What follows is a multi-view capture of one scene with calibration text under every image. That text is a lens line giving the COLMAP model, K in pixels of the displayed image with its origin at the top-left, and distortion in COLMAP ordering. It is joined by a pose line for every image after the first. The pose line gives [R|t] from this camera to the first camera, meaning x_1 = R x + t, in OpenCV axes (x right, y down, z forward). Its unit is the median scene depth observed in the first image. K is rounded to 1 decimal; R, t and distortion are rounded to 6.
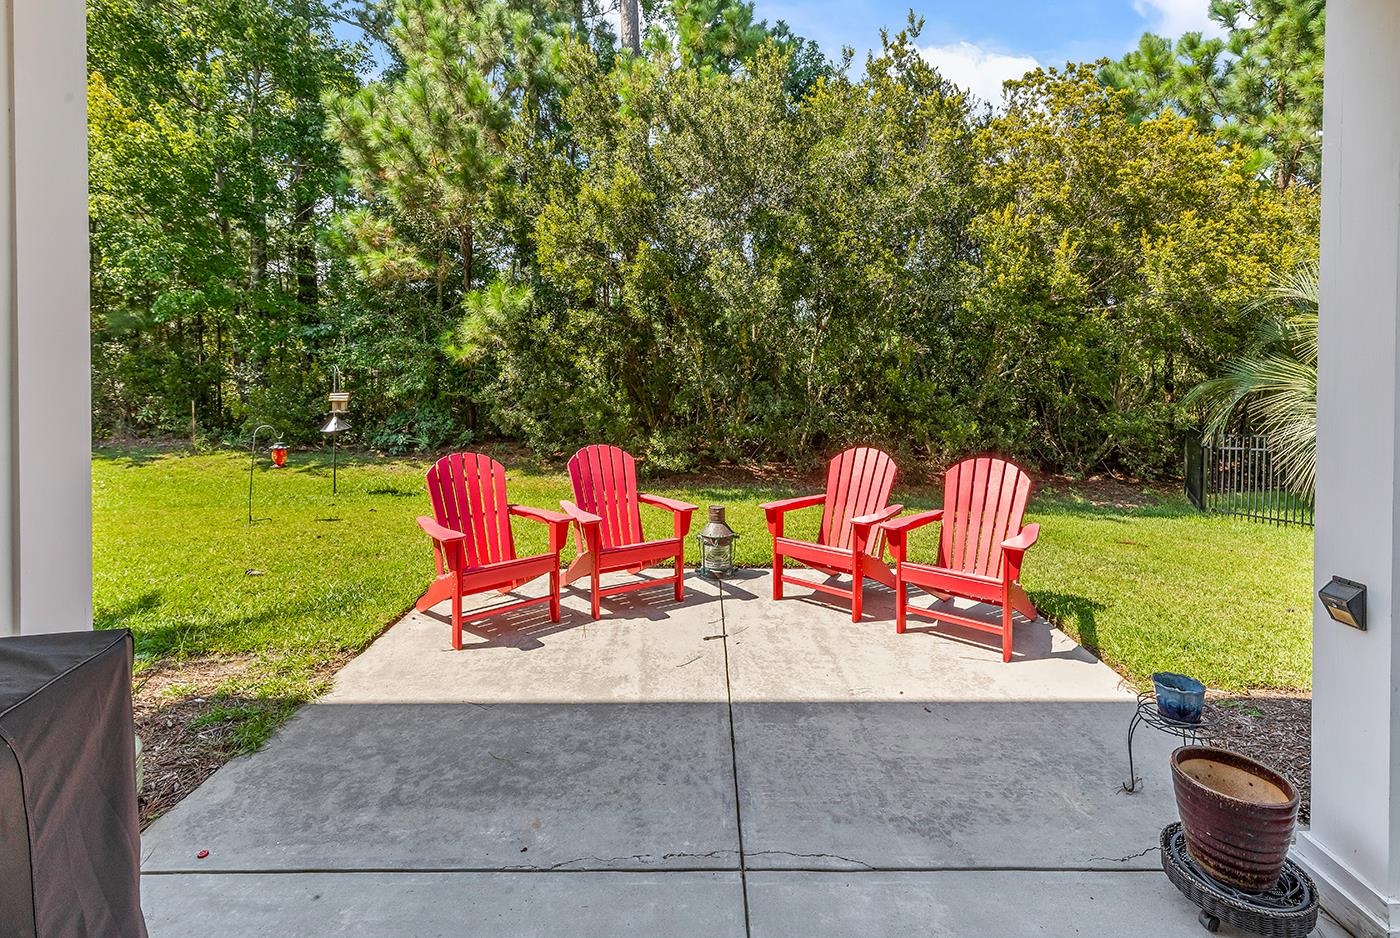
lens RADIAL K [[656.0, 0, 743.0], [0, 656.0, 477.0], [0, 0, 1]] dist [0.008850, 0.000205]
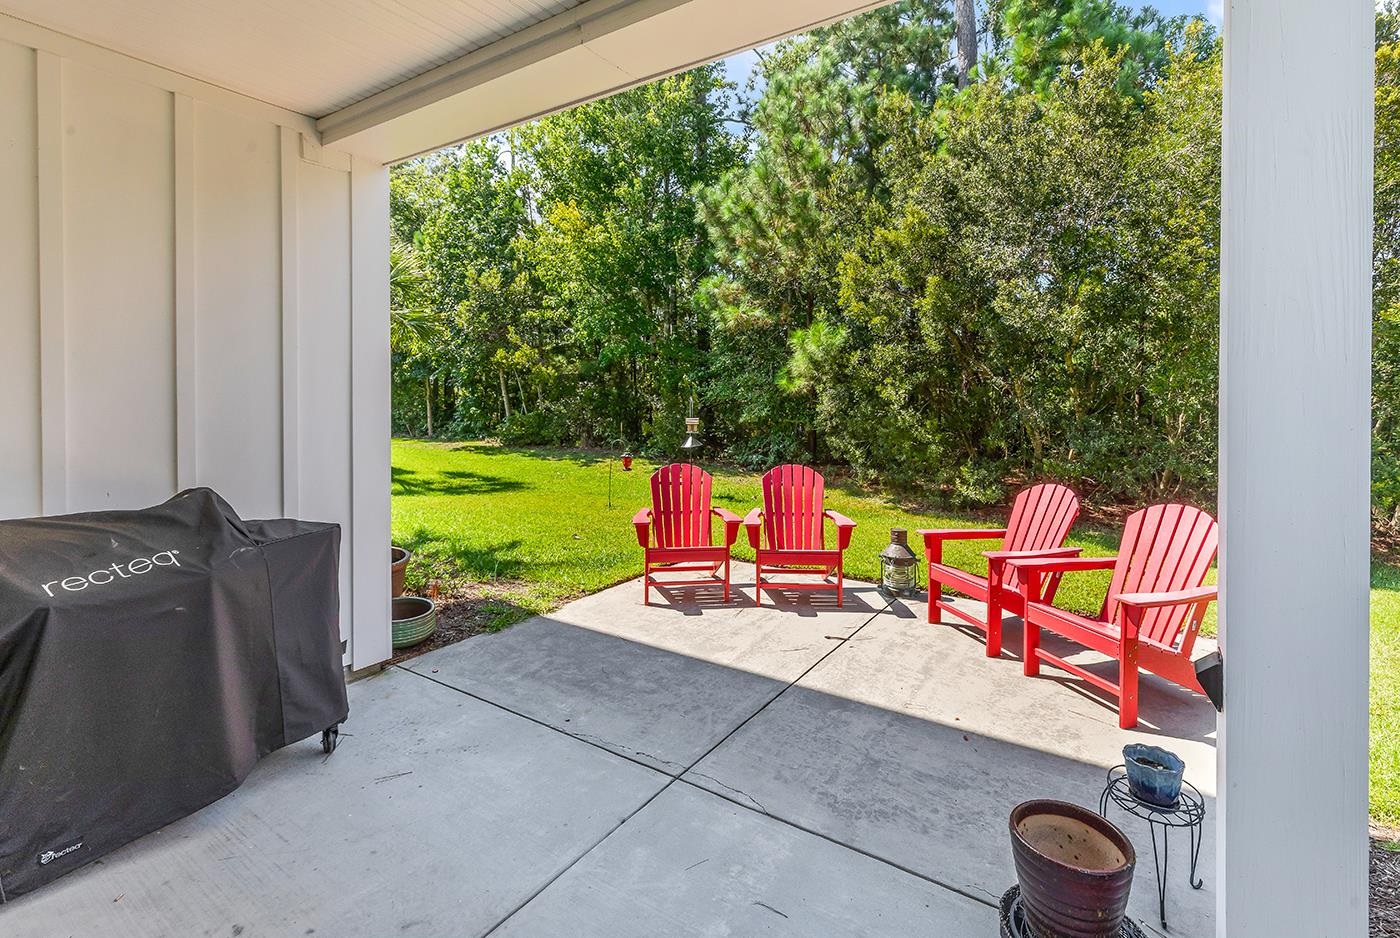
lens RADIAL K [[604.5, 0, 705.8], [0, 604.5, 521.1], [0, 0, 1]] dist [0.000836, -0.007274]
pose [[0.844156, 0.107797, -0.525147, 0.204811], [-0.089339, 0.994164, 0.060464, 0.000443], [0.528601, -0.004125, 0.848861, -0.001045]]
